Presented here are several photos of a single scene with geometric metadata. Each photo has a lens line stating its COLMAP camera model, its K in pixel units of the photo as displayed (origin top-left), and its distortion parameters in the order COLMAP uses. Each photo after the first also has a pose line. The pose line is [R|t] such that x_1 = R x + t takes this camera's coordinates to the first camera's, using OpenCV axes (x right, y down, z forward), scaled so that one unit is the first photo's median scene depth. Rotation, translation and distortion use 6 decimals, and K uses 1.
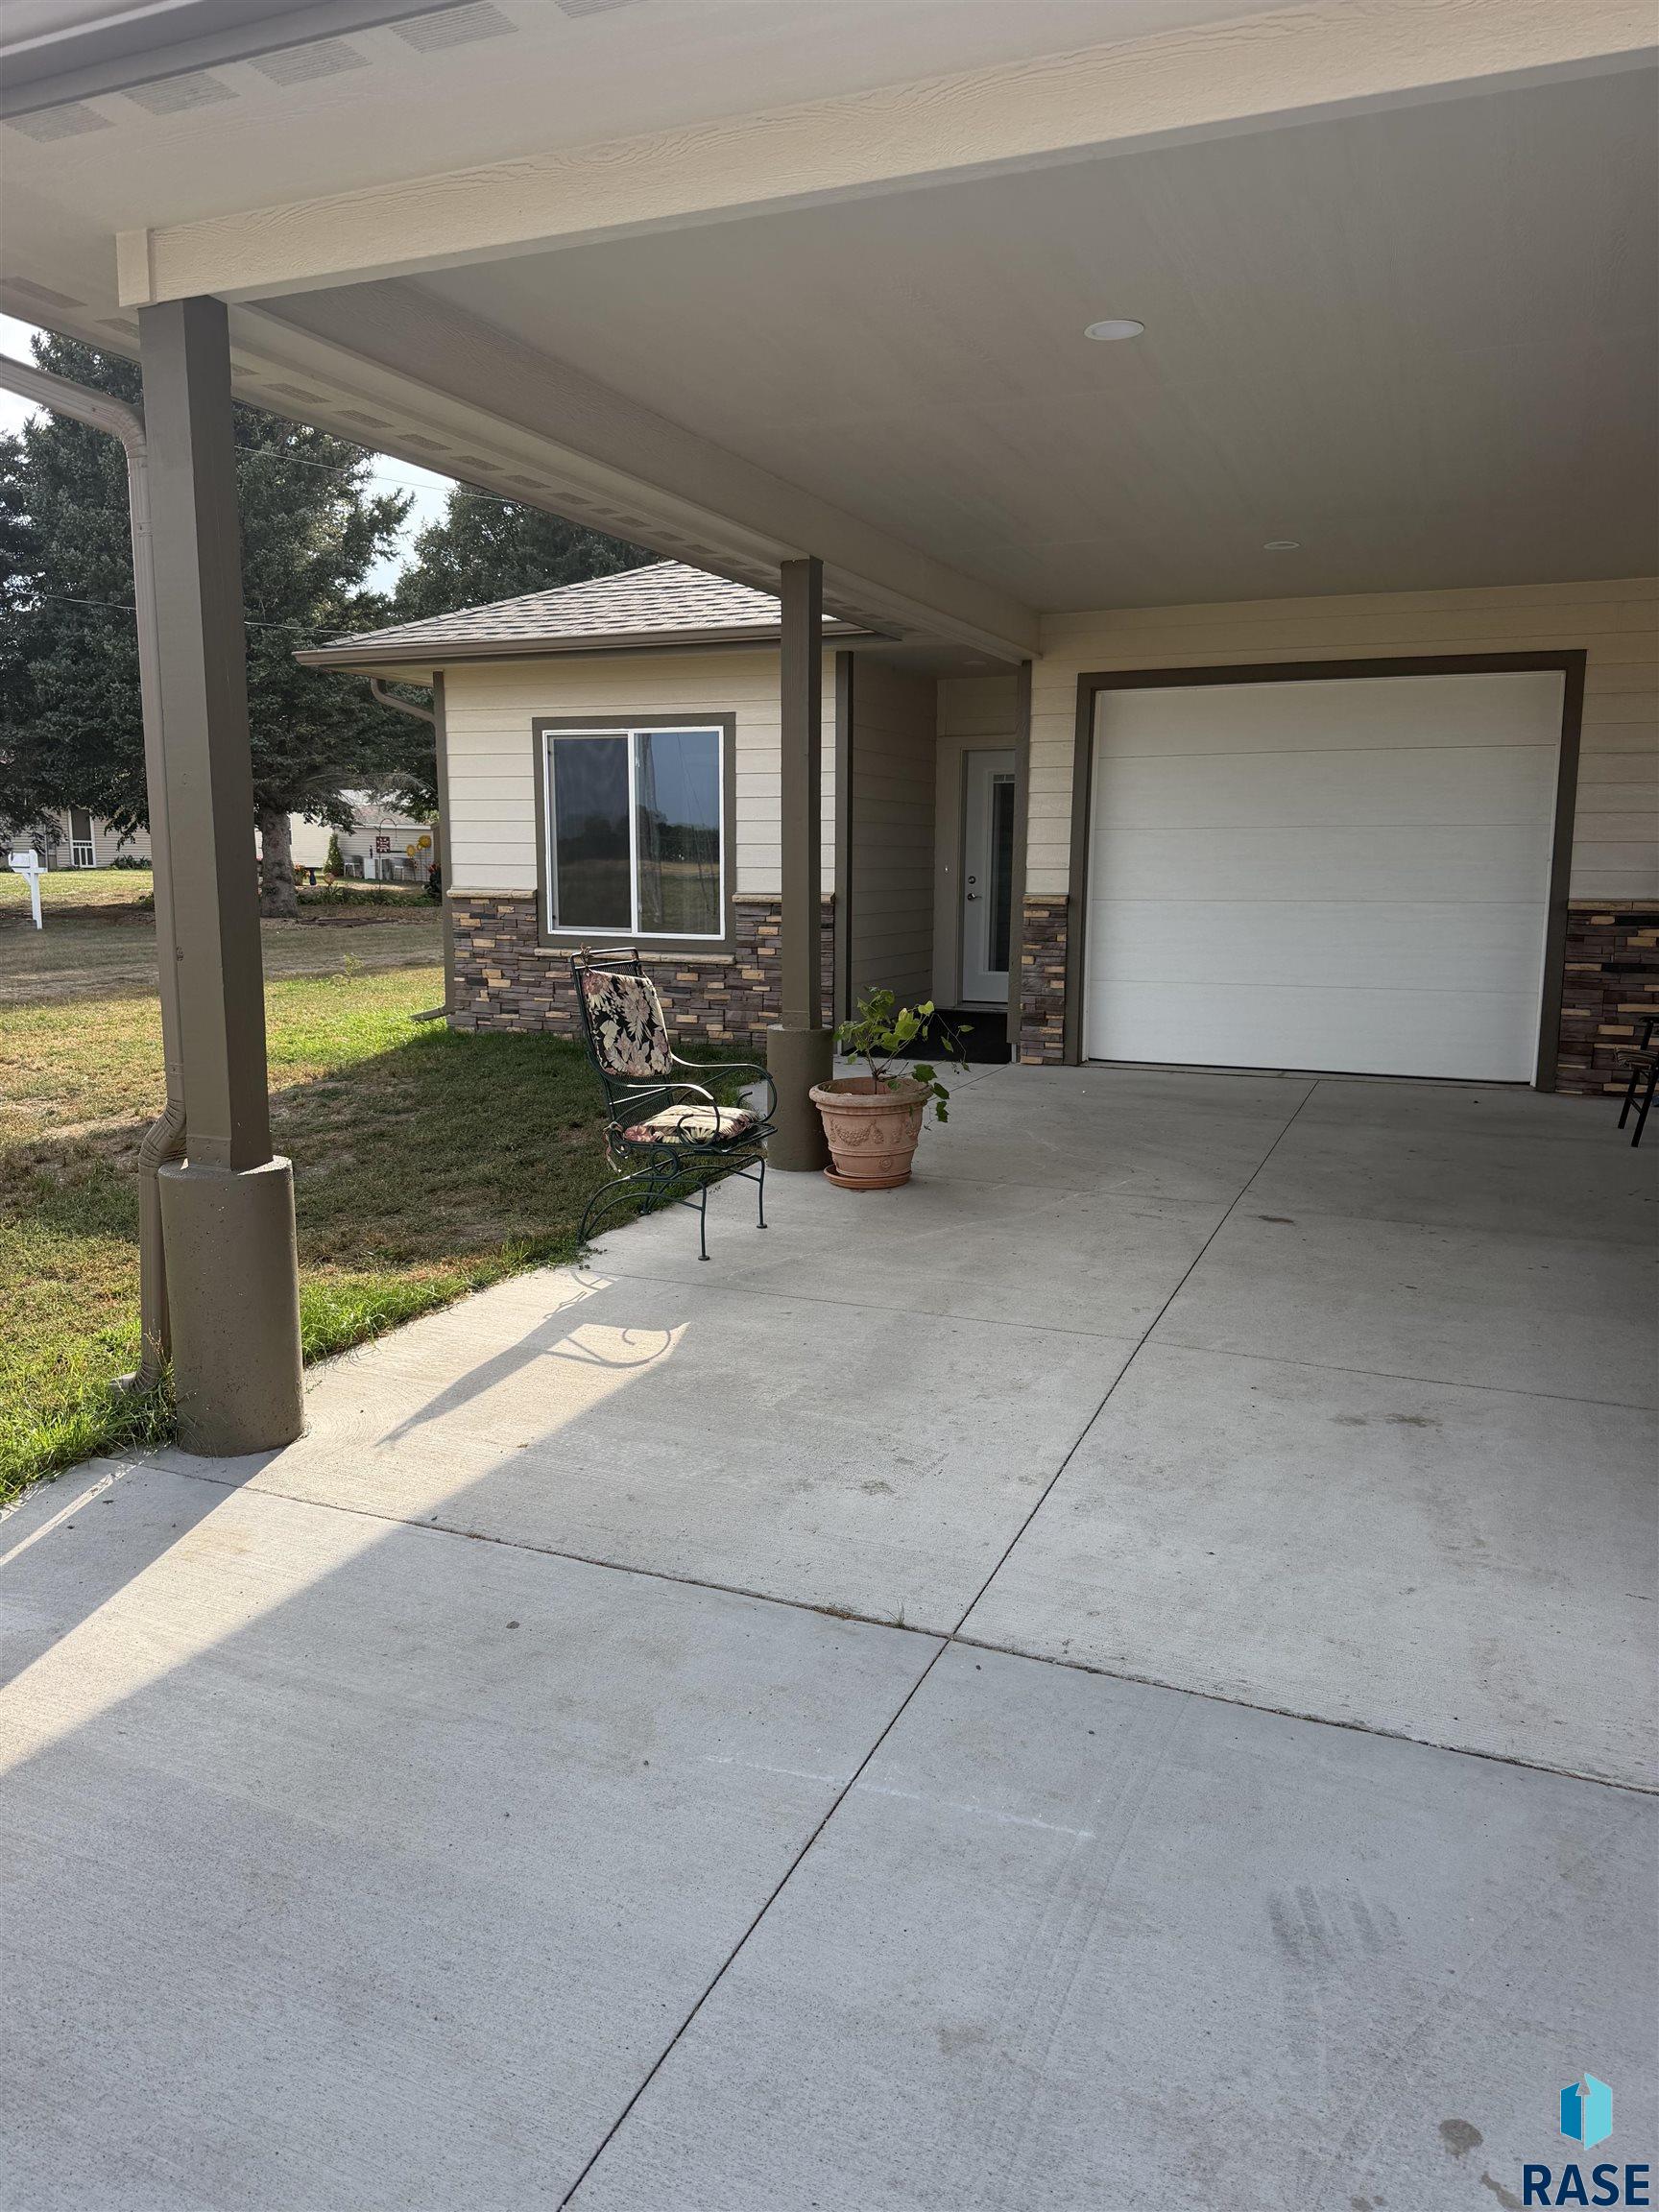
lens RADIAL K [[1561.0, 0, 829.5], [0, 1561.0, 1106.0], [0, 0, 1]] dist [0.029351, -0.028325]
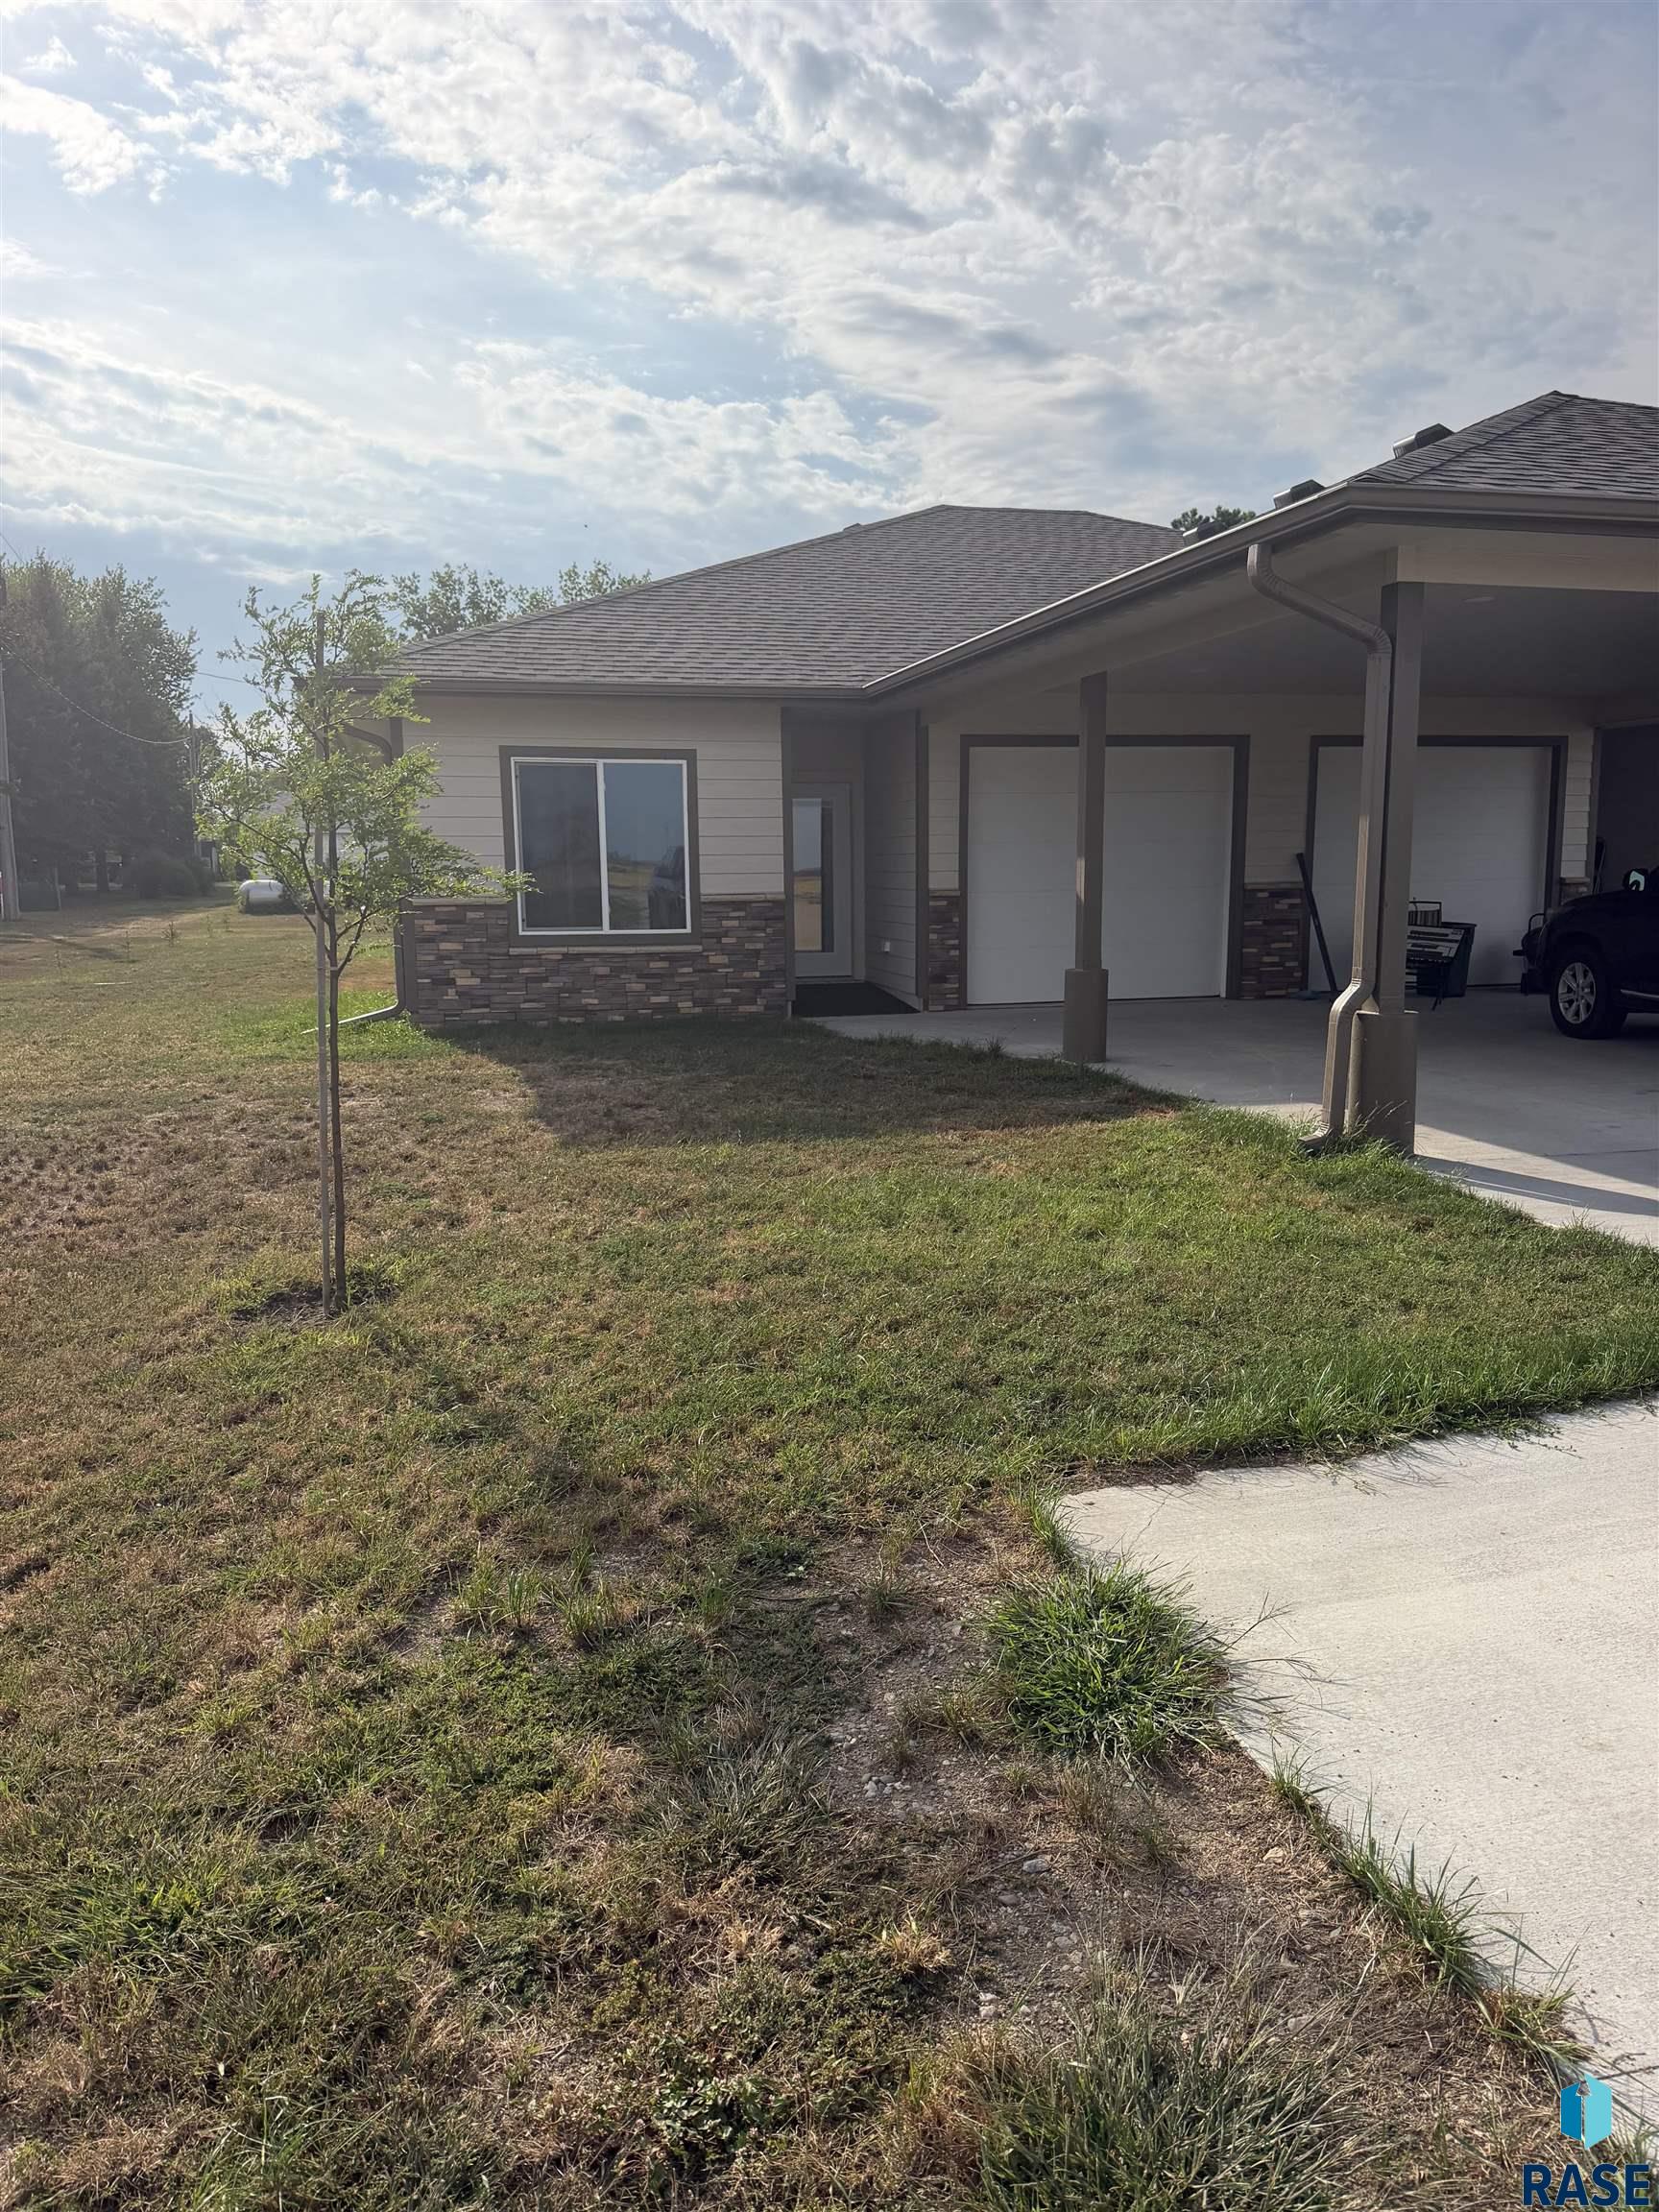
lens RADIAL K [[1542.9, 0, 859.3], [0, 1542.9, 1106.4], [0, 0, 1]] dist [0.090094, -0.109513]
pose [[0.782431, -0.108885, 0.613144, -0.724682], [0.110206, 0.993265, 0.035755, 0.001004], [-0.612908, 0.039597, 0.789162, -0.042919]]
